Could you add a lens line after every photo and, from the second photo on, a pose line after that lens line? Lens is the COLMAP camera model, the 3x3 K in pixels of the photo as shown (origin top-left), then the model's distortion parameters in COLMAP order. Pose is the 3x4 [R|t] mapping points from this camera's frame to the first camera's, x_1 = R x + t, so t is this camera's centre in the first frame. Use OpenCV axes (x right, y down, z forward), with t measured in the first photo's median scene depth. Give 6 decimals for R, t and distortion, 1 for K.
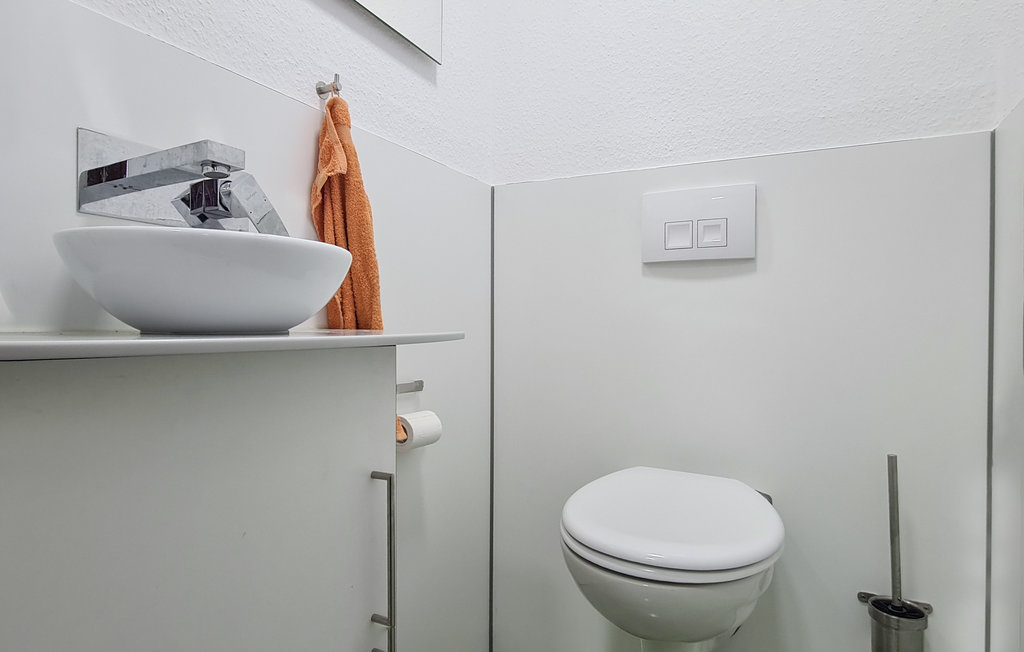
lens RADIAL K [[601.7, 0, 469.5], [0, 601.7, 325.2], [0, 0, 1]] dist [-0.001058, -0.000672]
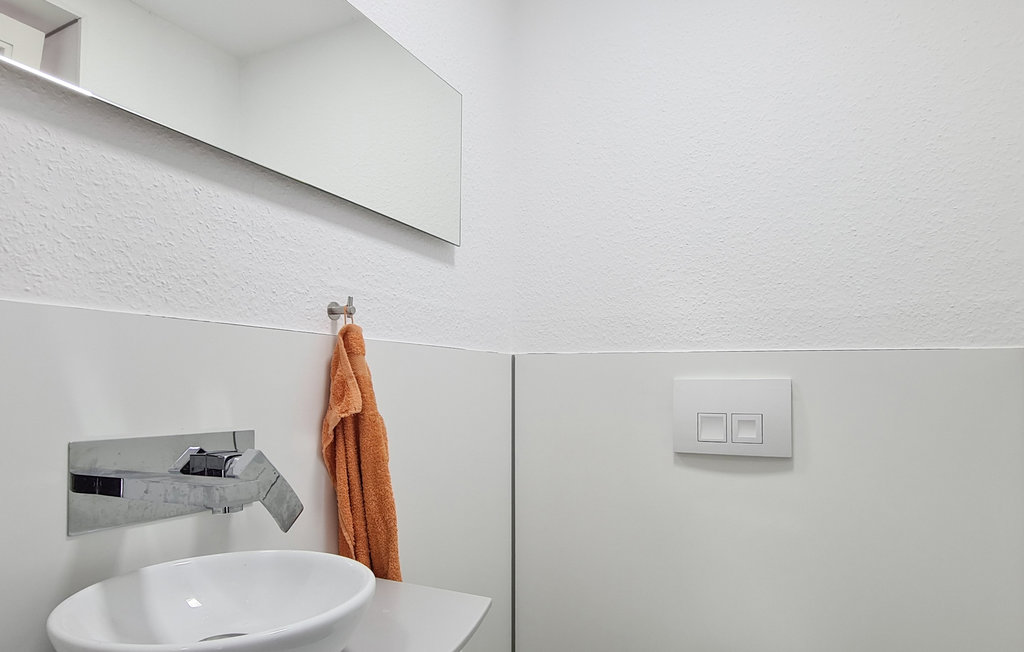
lens RADIAL K [[660.7, 0, 512.0], [0, 660.7, 326.0], [0, 0, 1]] dist [0.000261, -0.000520]
pose [[0.998192, -0.001903, 0.060077, -0.031910], [0.003686, 0.999555, -0.029589, -0.322368], [-0.059994, 0.029757, 0.997755, -0.023491]]
